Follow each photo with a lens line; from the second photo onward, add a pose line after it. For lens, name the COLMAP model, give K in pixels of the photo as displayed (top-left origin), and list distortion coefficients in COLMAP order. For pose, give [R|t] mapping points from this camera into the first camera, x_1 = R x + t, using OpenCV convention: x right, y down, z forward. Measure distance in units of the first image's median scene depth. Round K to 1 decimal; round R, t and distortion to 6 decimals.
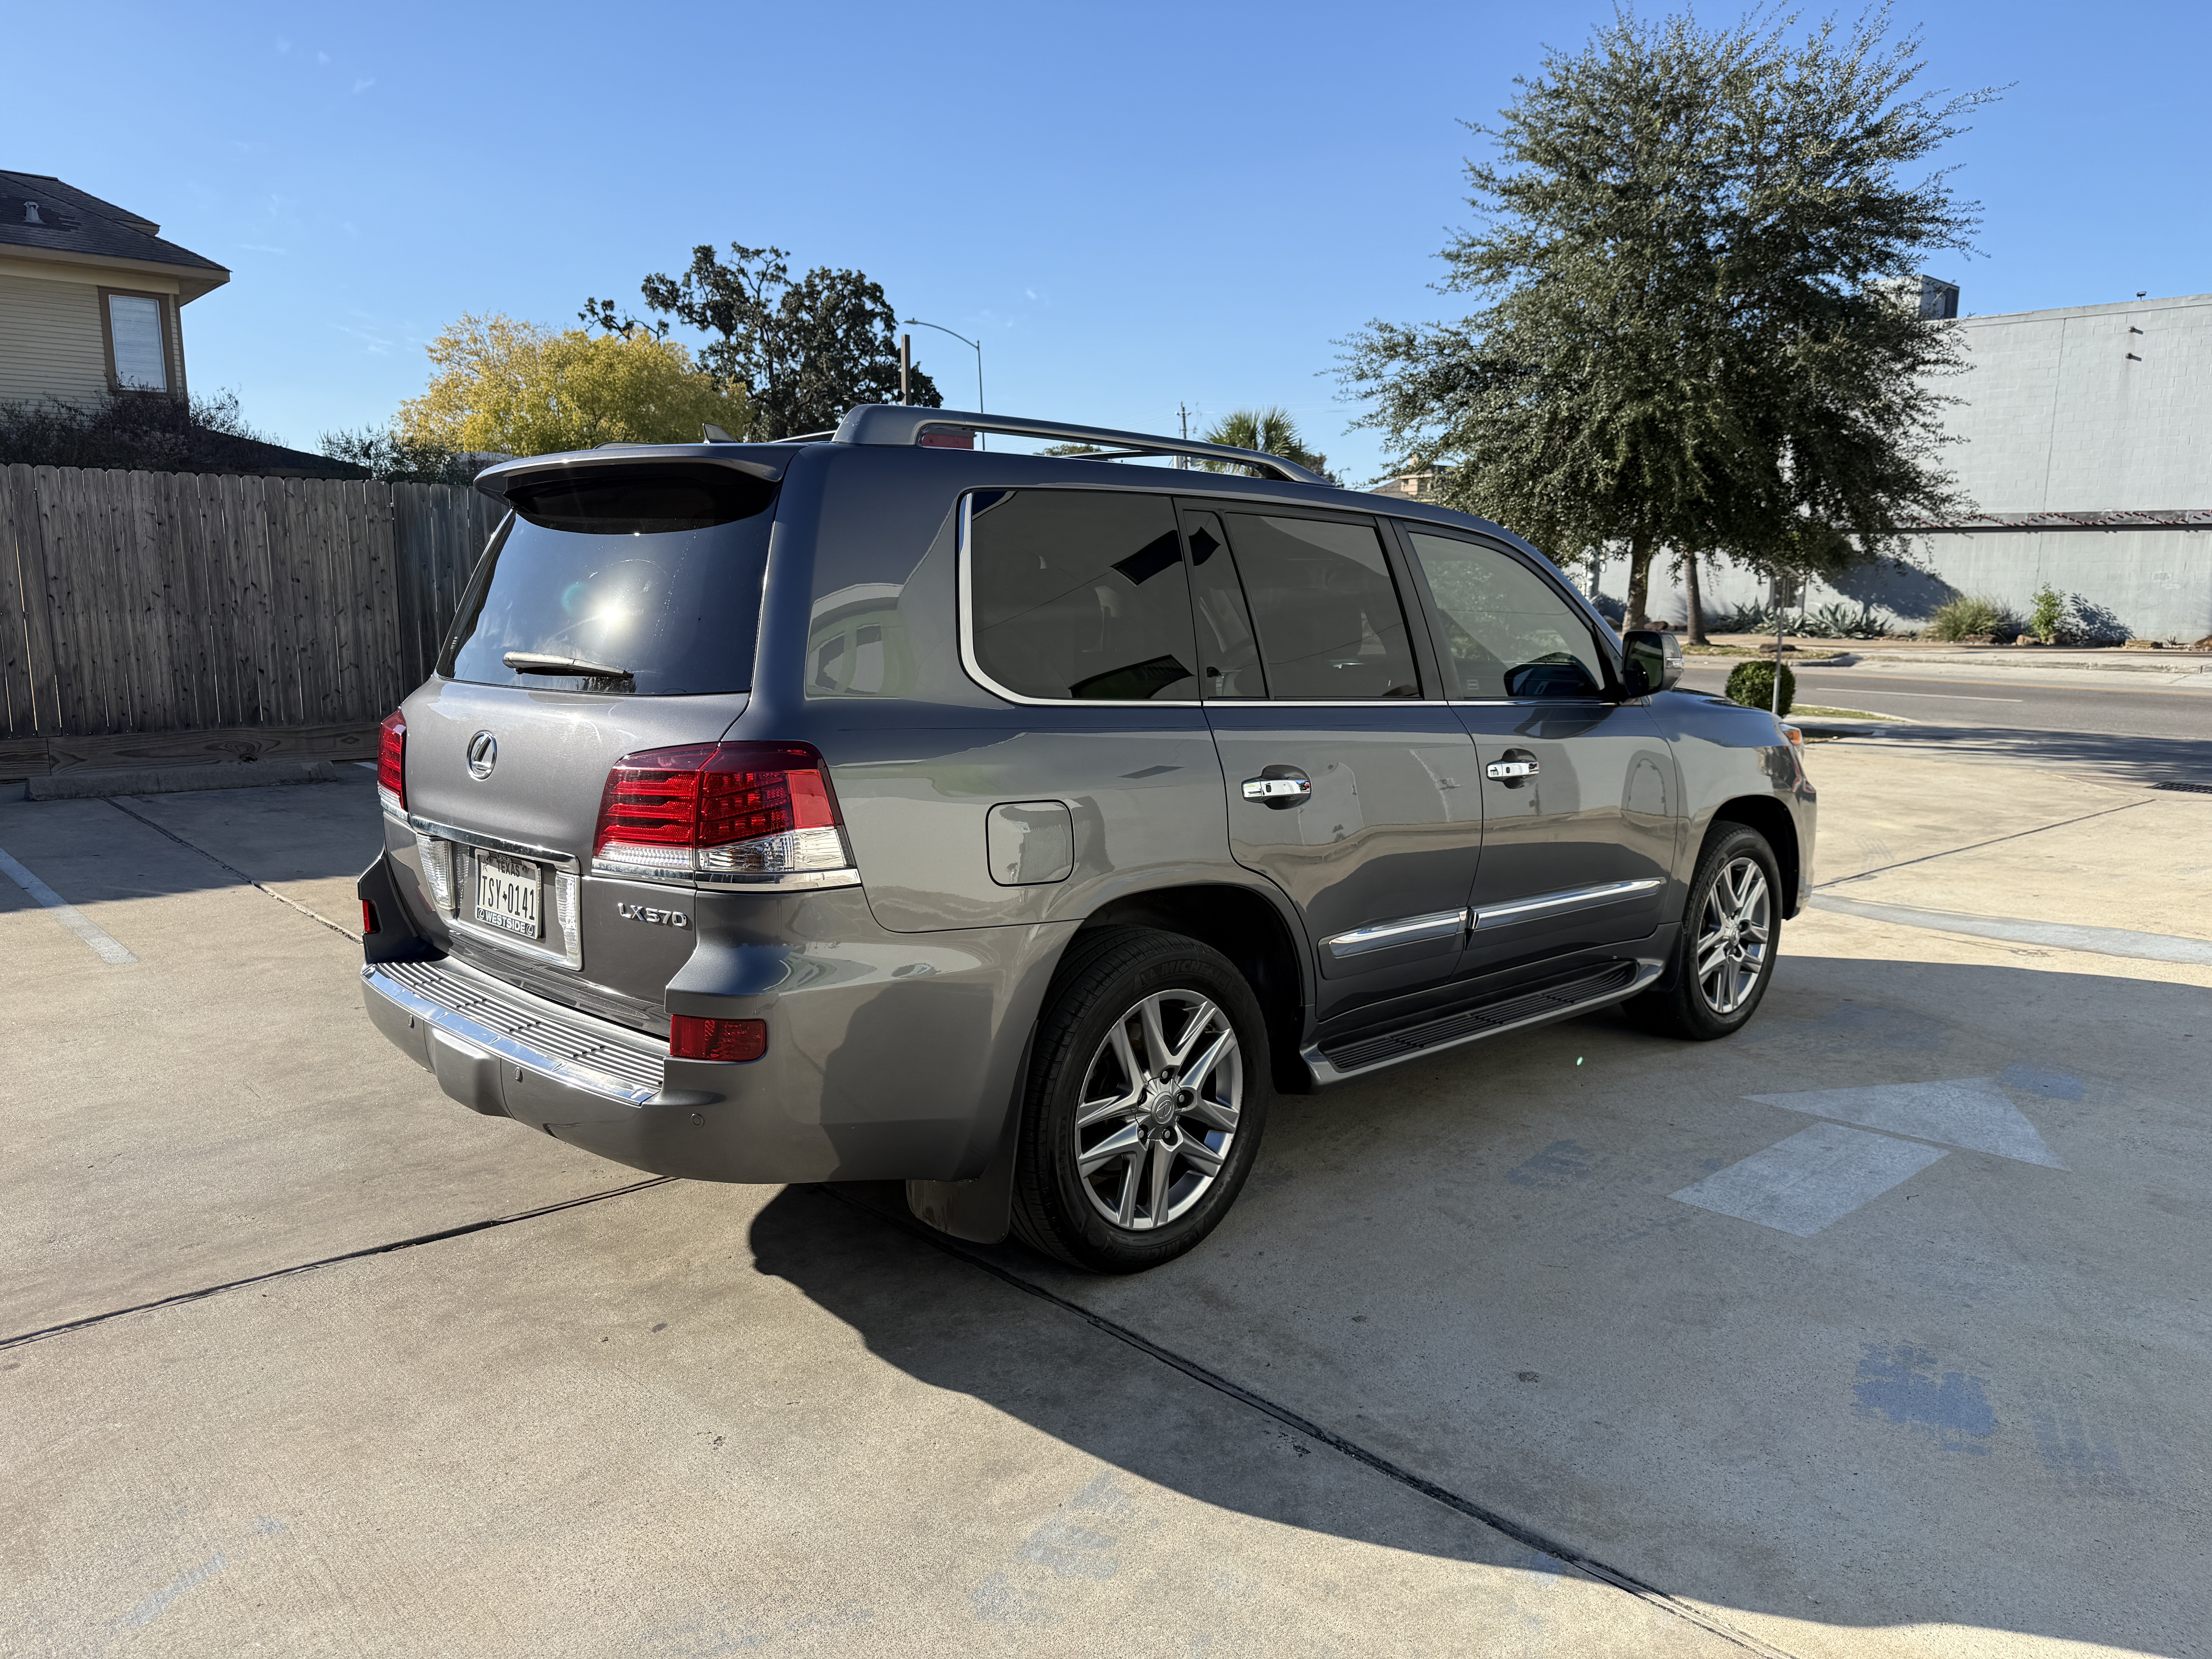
lens RADIAL K [[1562.6, 0, 1102.9], [0, 1562.6, 836.4], [0, 0, 1]] dist [0.029217, -0.040004]
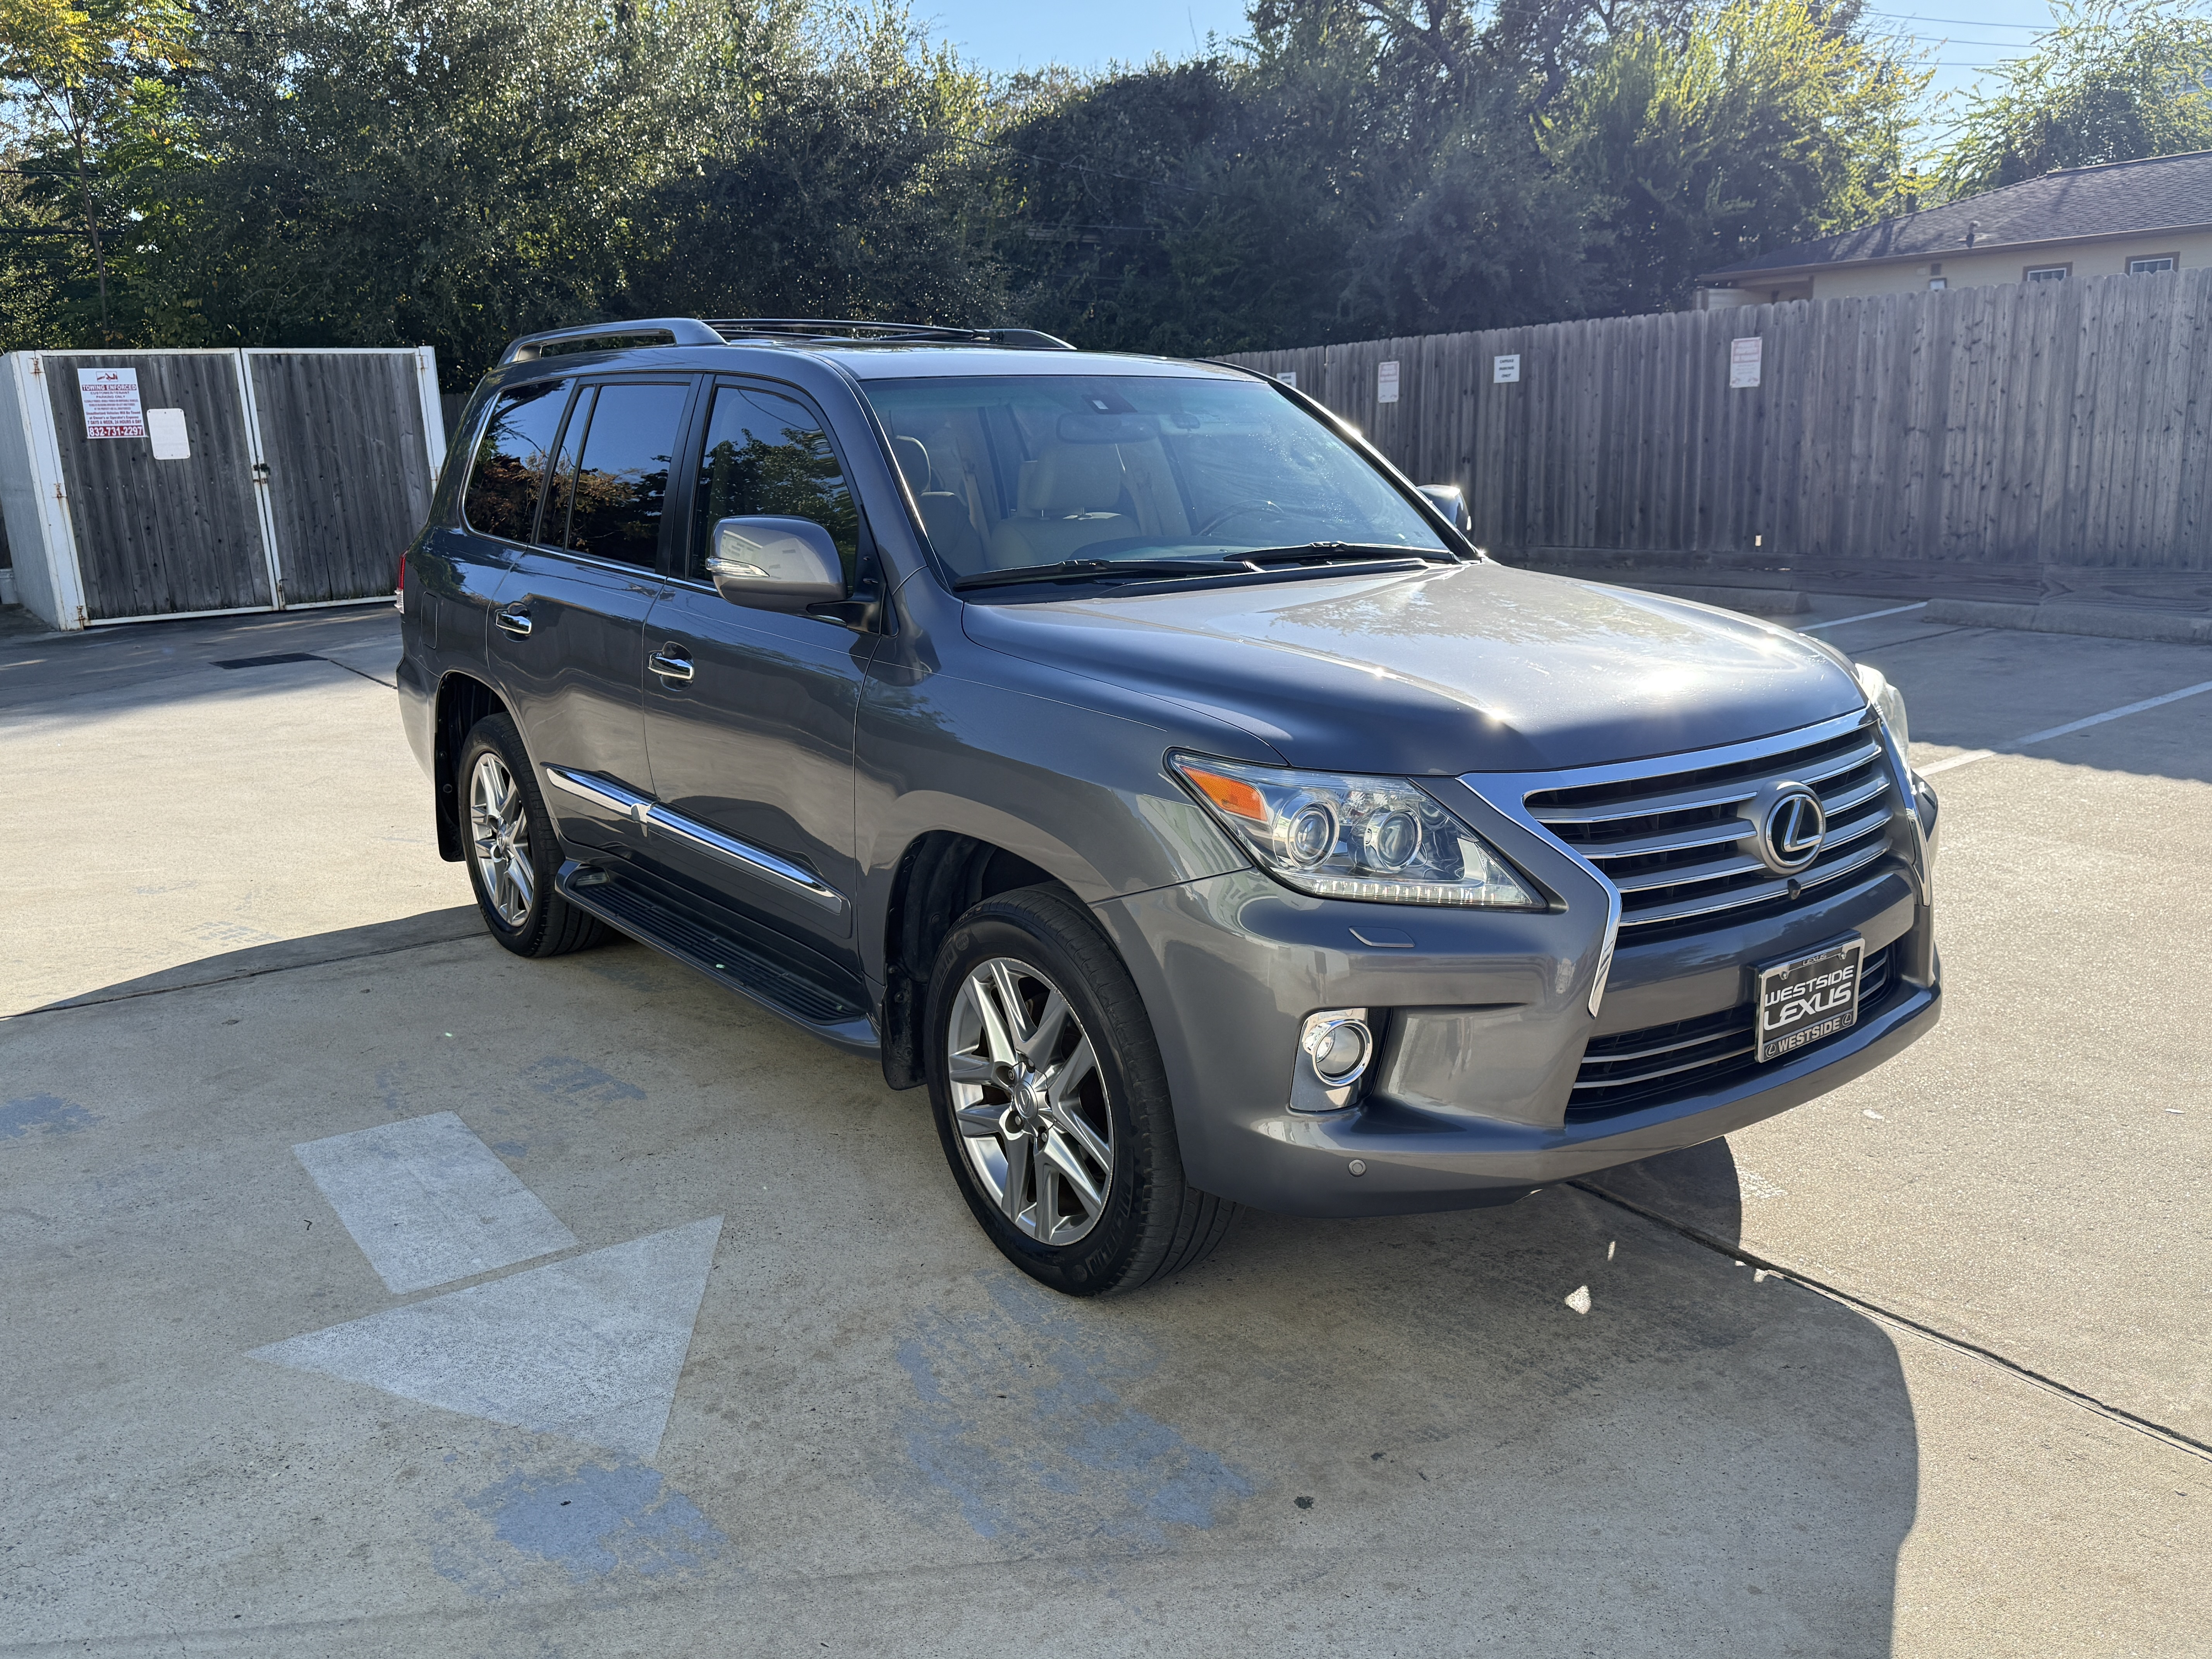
lens RADIAL K [[1742.6, 0, 1110.9], [0, 1742.6, 844.2], [0, 0, 1]] dist [0.061015, -0.103666]
pose [[-0.109826, 0.226871, -0.967713, 0.474535], [-0.124116, 0.962852, 0.239817, -0.083394], [0.986171, 0.146447, -0.077587, 0.528003]]
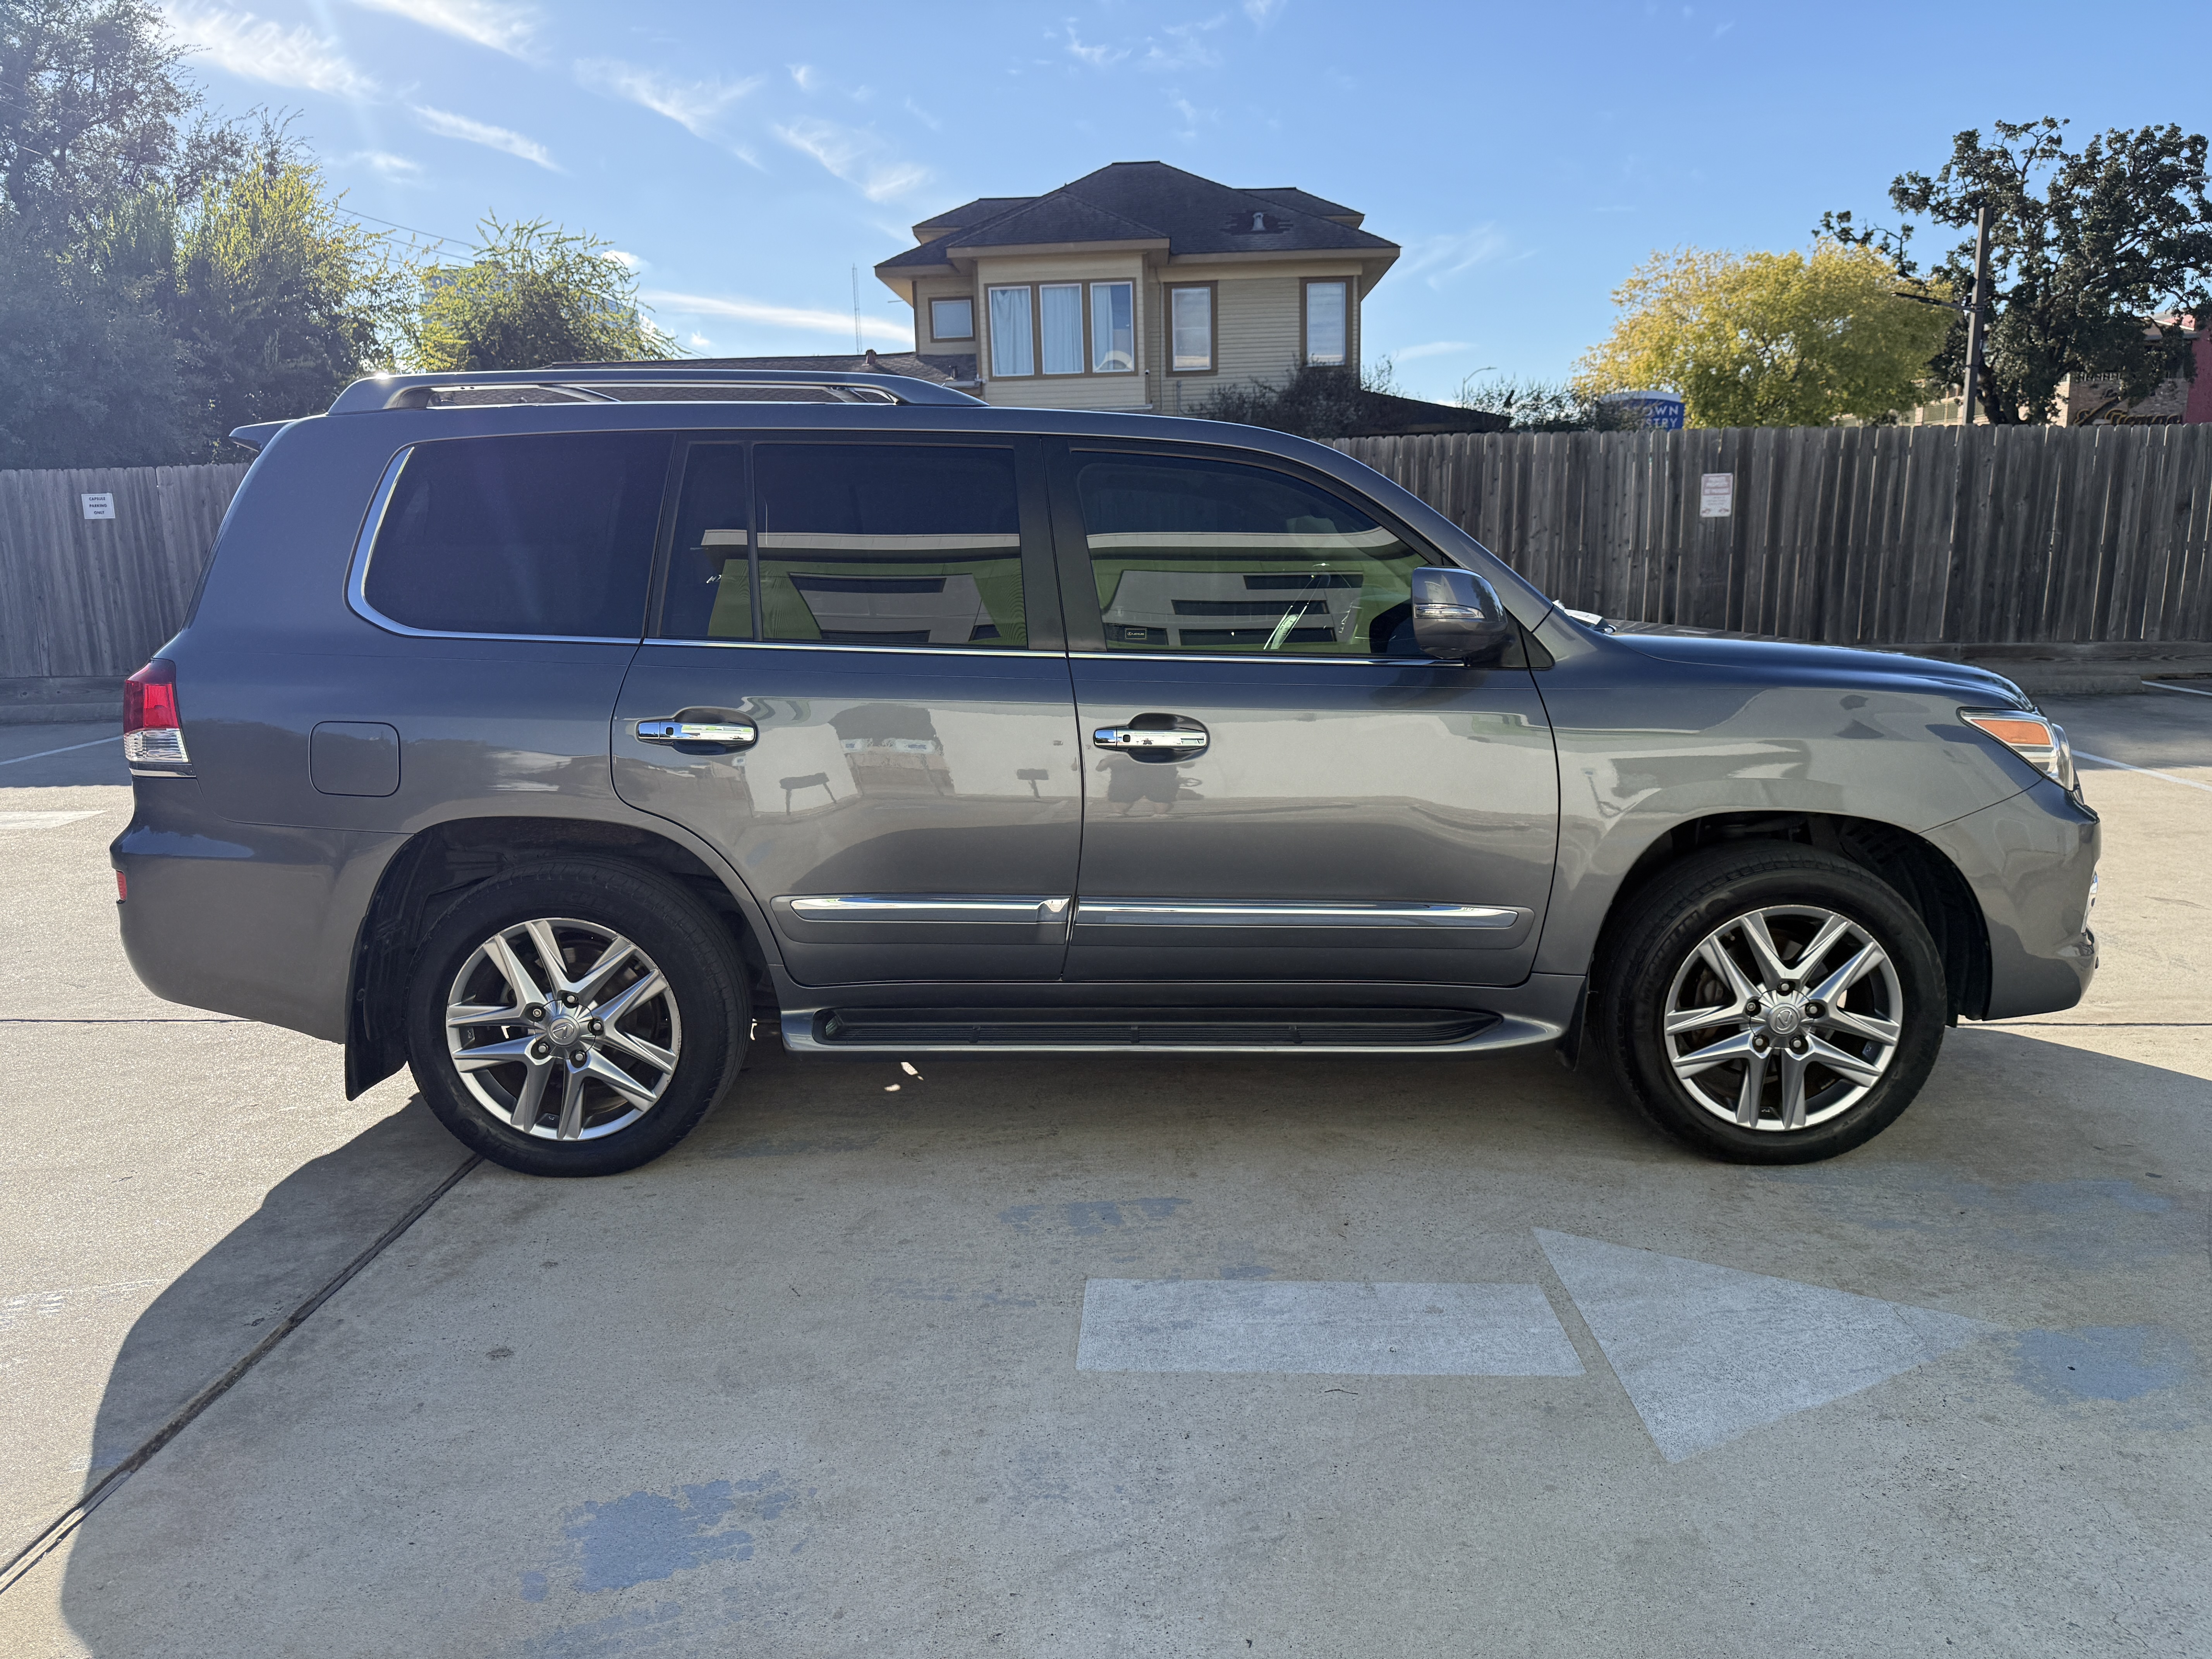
lens RADIAL K [[1562.6, 0, 1106.6], [0, 1562.6, 837.6], [0, 0, 1]] dist [0.029217, -0.040004]
pose [[0.713984, 0.110149, -0.691443, 0.323580], [-0.083160, 0.993898, 0.072460, -0.019071], [0.695206, 0.005764, 0.718787, 0.157884]]
